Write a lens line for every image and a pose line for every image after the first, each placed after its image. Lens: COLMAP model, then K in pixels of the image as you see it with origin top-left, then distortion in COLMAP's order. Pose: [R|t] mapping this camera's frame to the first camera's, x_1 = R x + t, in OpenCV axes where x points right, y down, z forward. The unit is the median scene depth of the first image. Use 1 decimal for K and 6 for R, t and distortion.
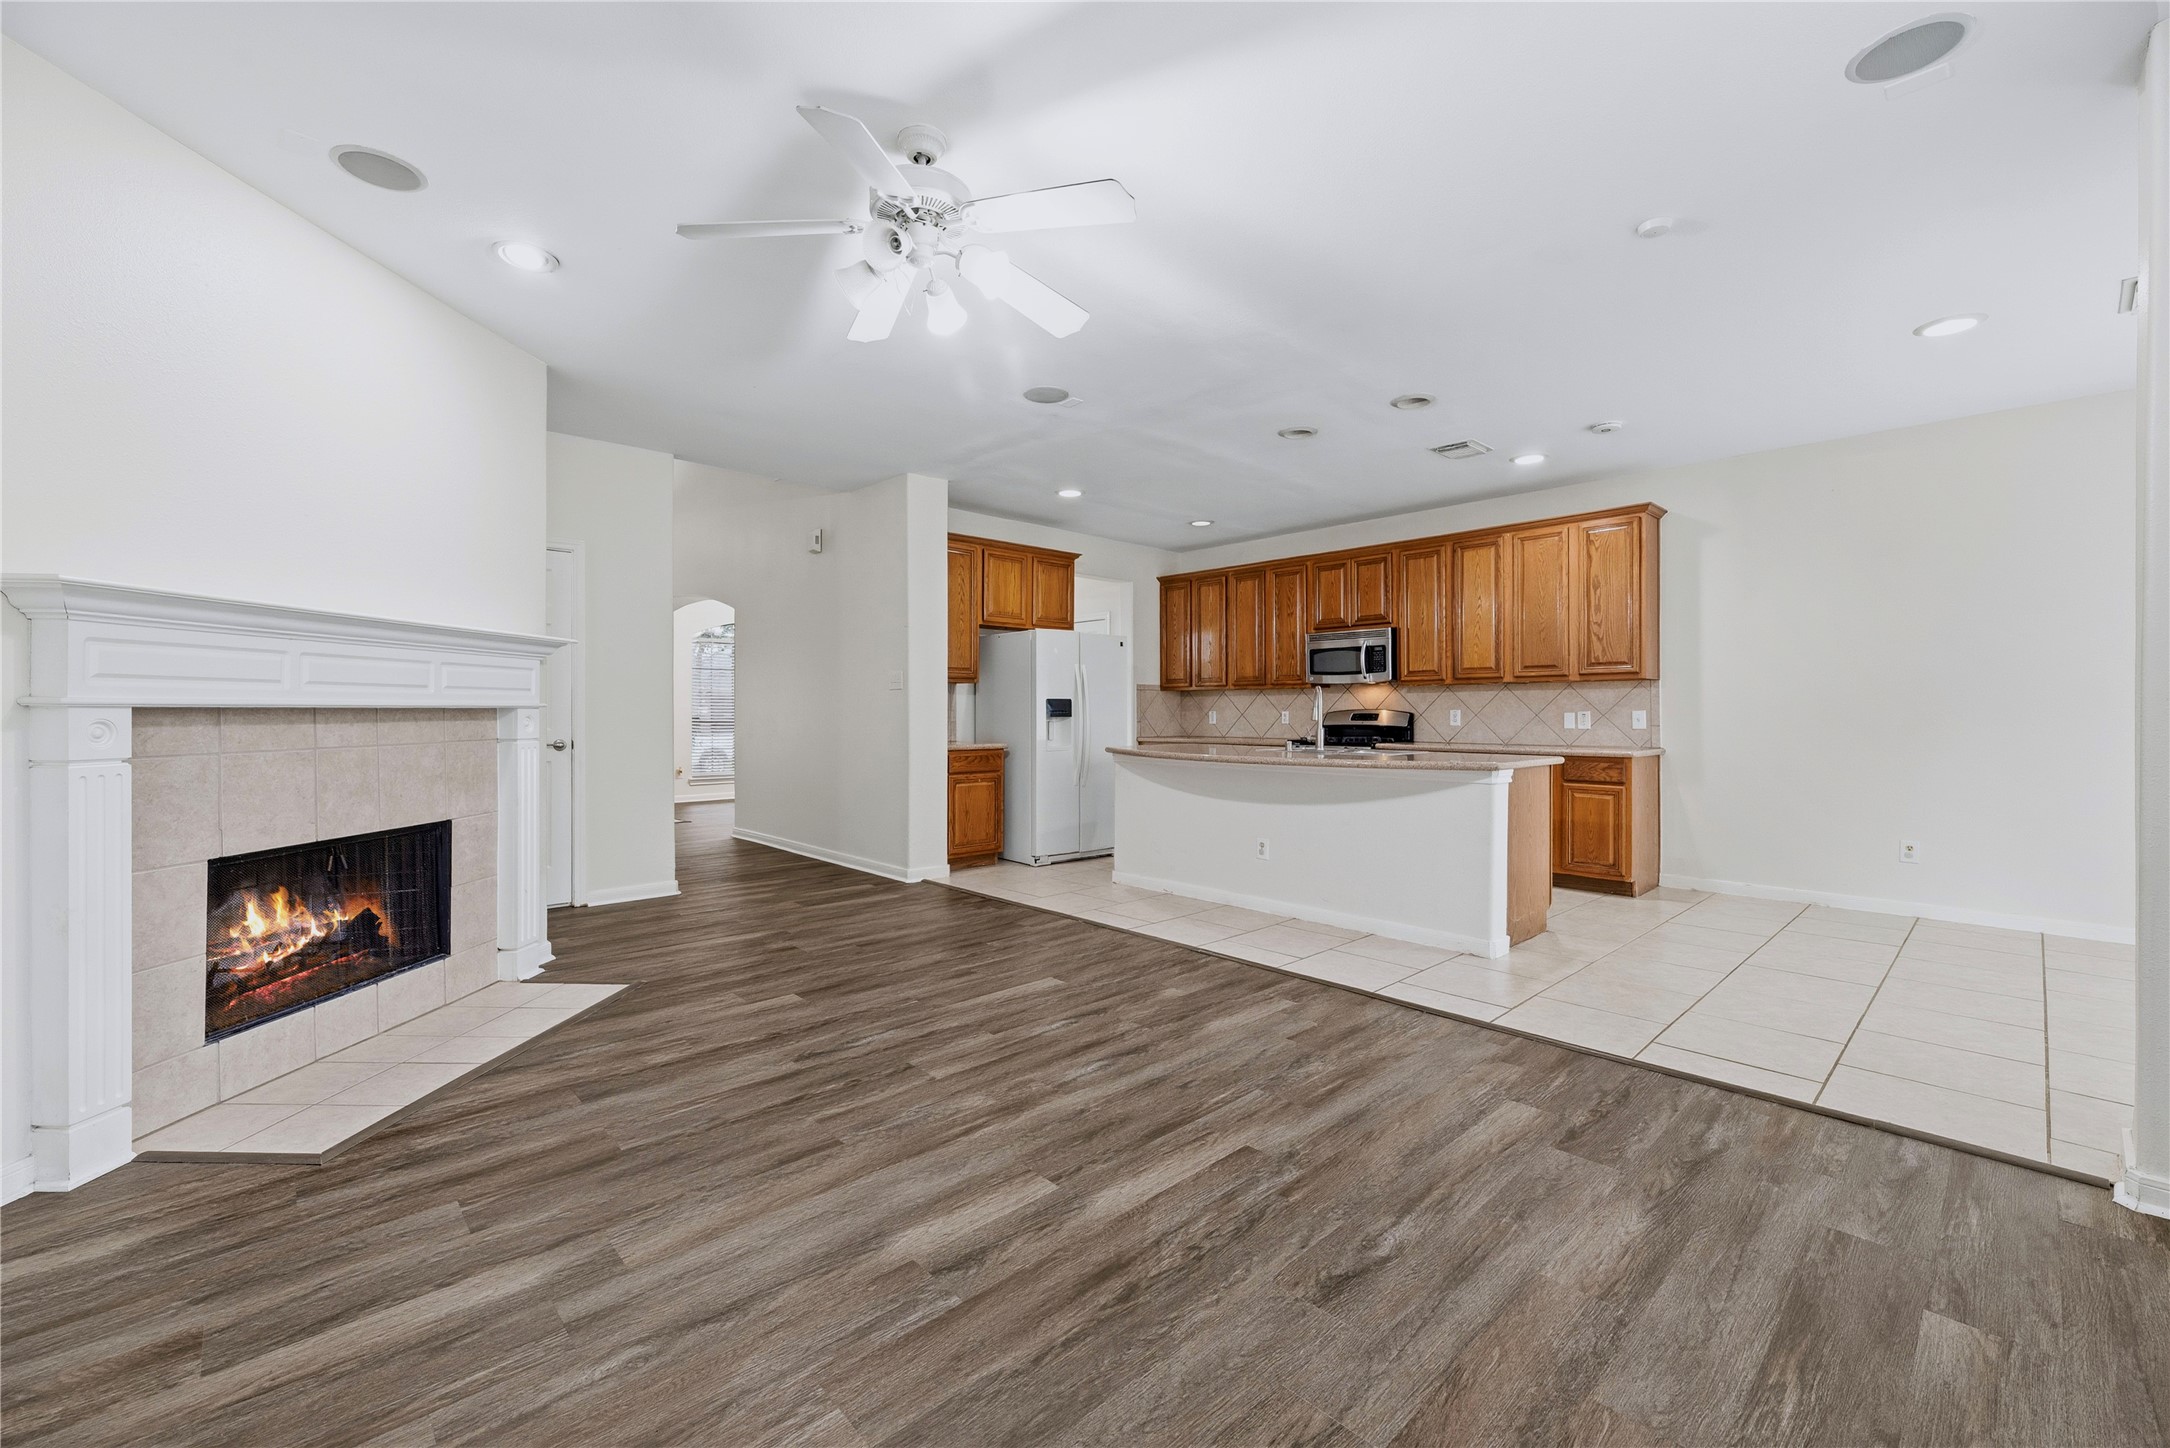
lens RADIAL K [[882.5, 0, 1070.2], [0, 882.5, 720.7], [0, 0, 1]] dist [0.004529, -0.001609]
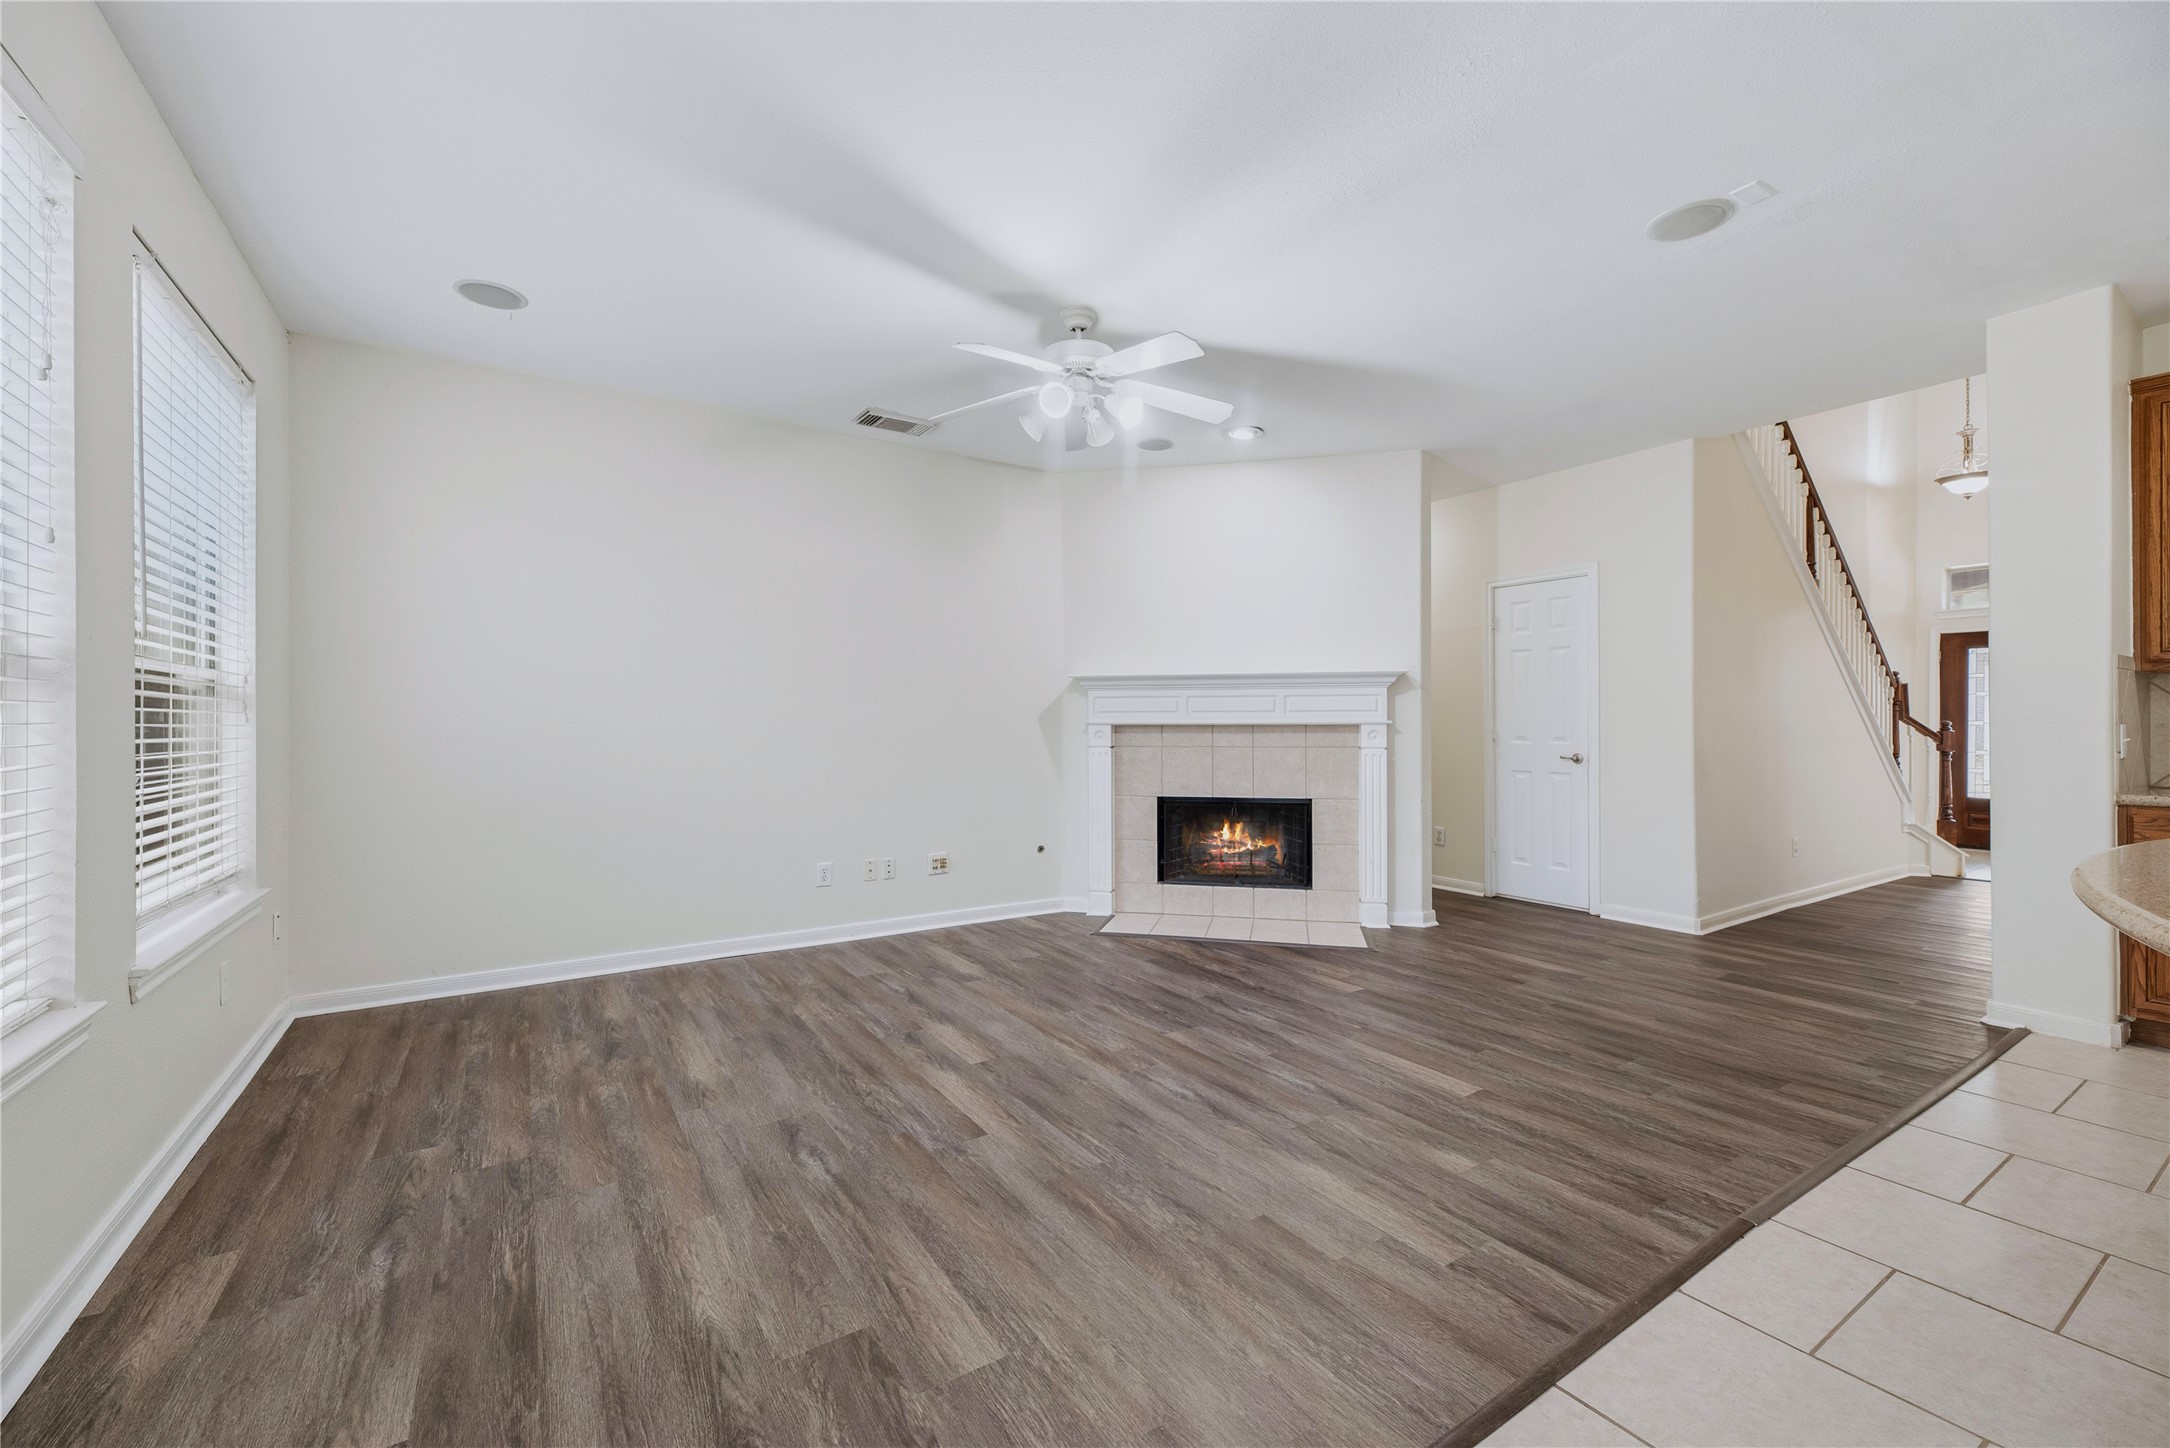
lens RADIAL K [[882.5, 0, 1098.8], [0, 882.5, 727.5], [0, 0, 1]] dist [0.004529, -0.001609]
pose [[-0.161841, 0.003709, -0.986810, 0.728339], [-0.010213, 0.999933, 0.005434, -0.012090], [0.986764, 0.010958, -0.161793, 0.767755]]
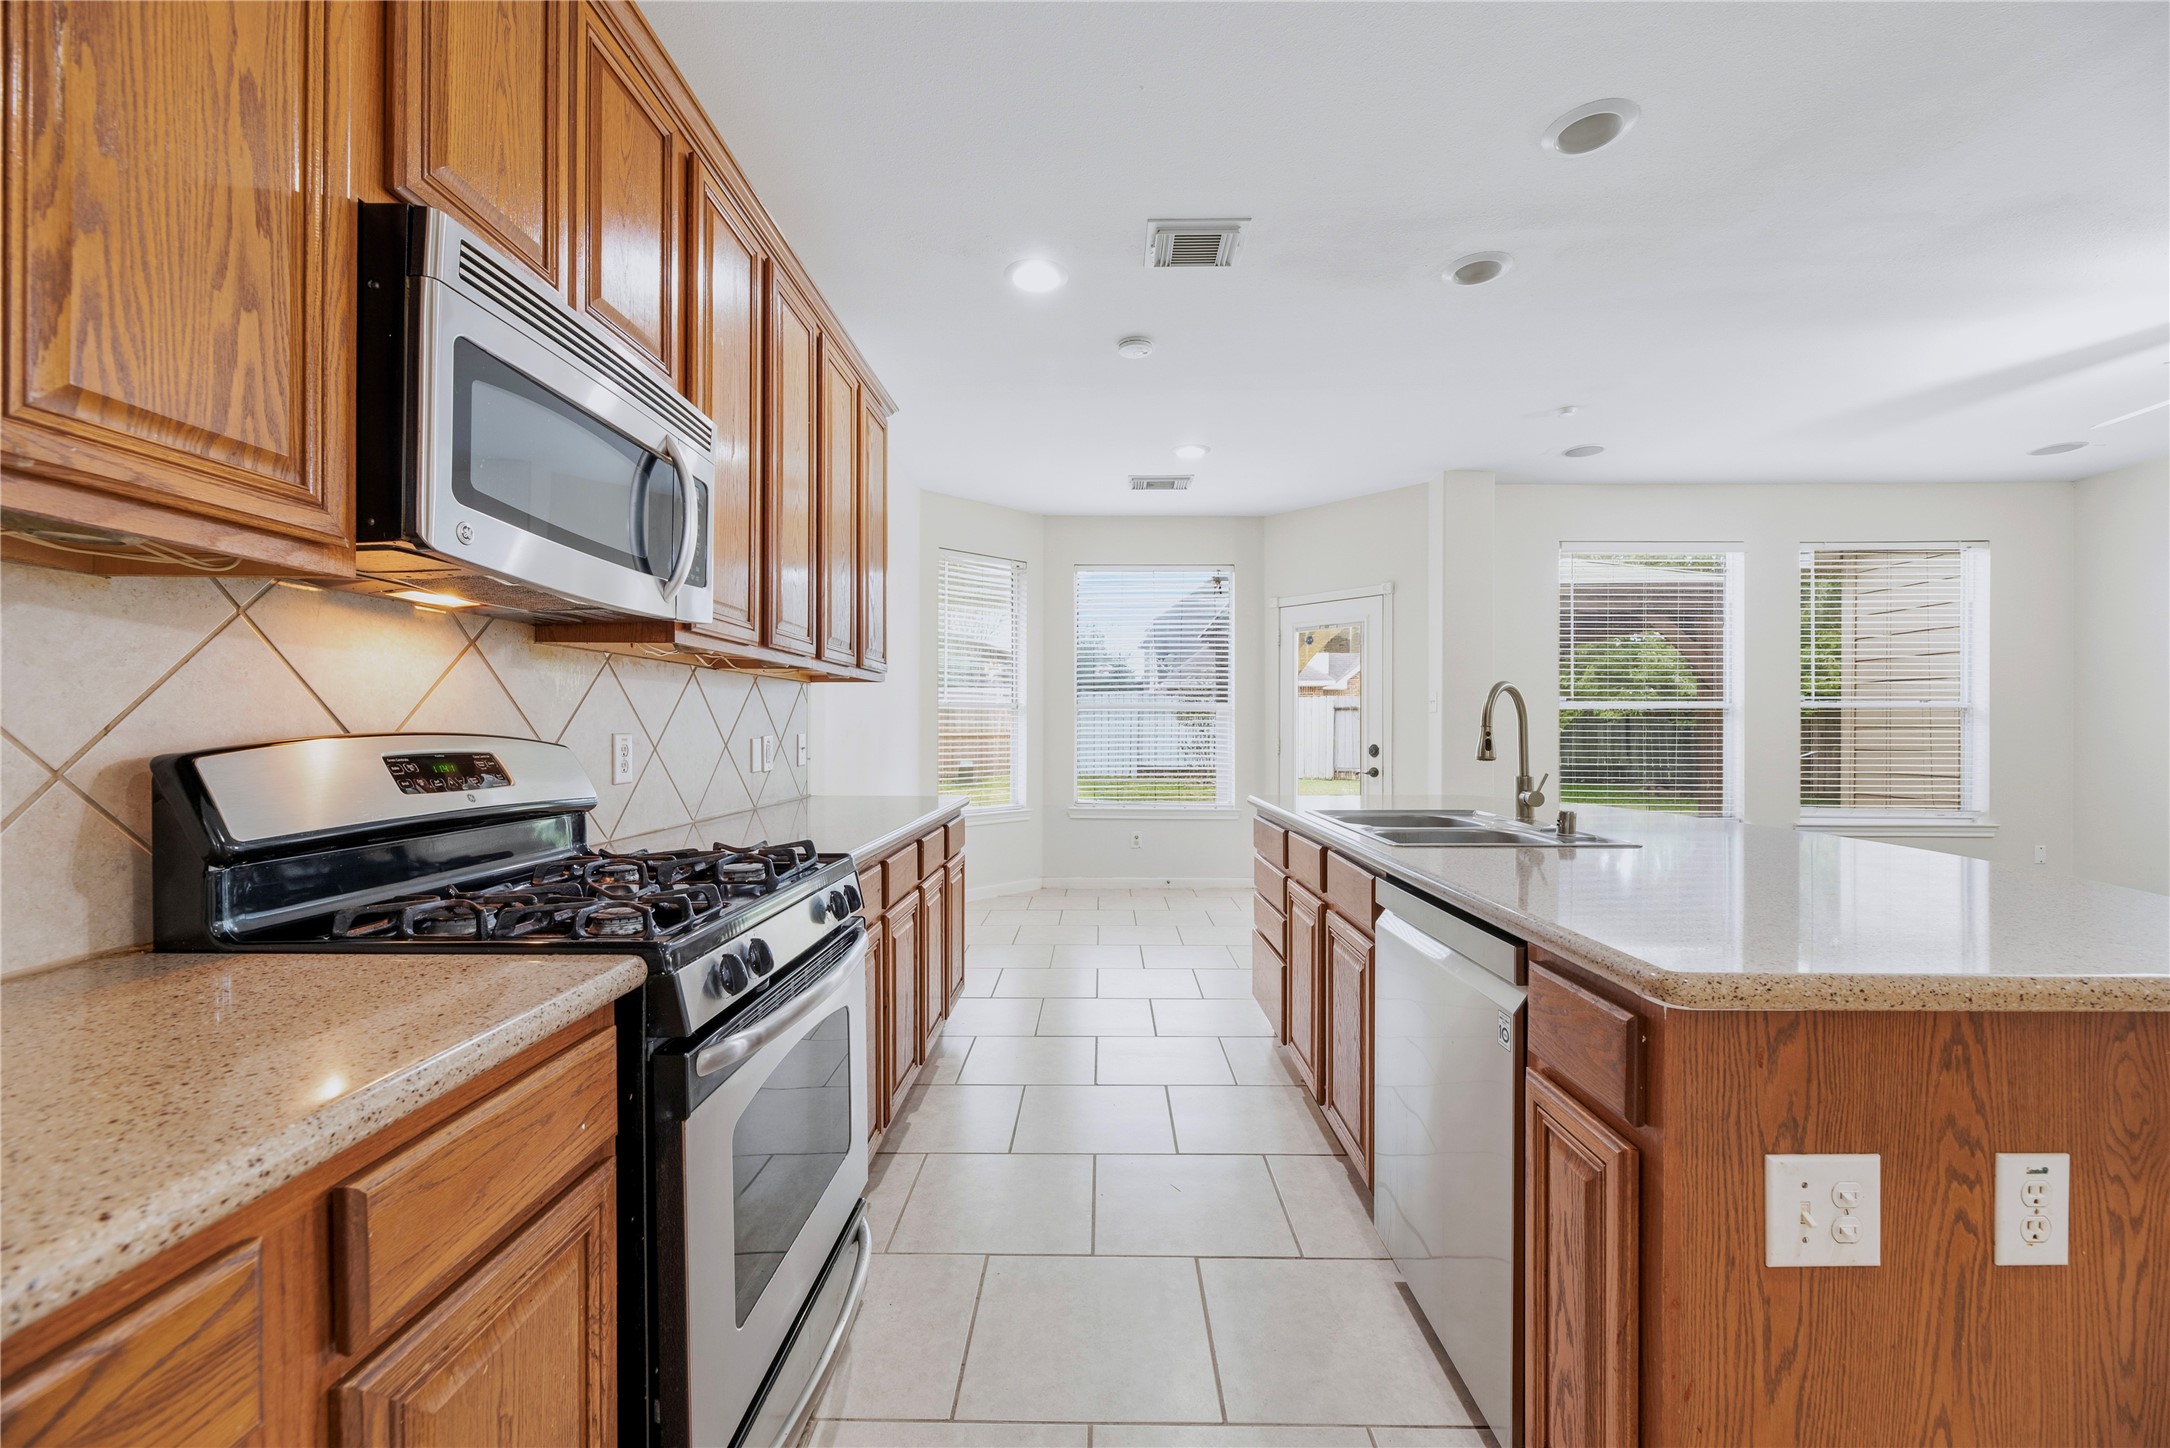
lens RADIAL K [[882.5, 0, 1090.9], [0, 882.5, 728.2], [0, 0, 1]] dist [0.004529, -0.001609]
pose [[-0.729510, -0.001437, 0.683969, 0.169379], [0.006004, 0.999946, 0.008505, -0.027051], [-0.683944, 0.010311, -0.729462, 1.909342]]
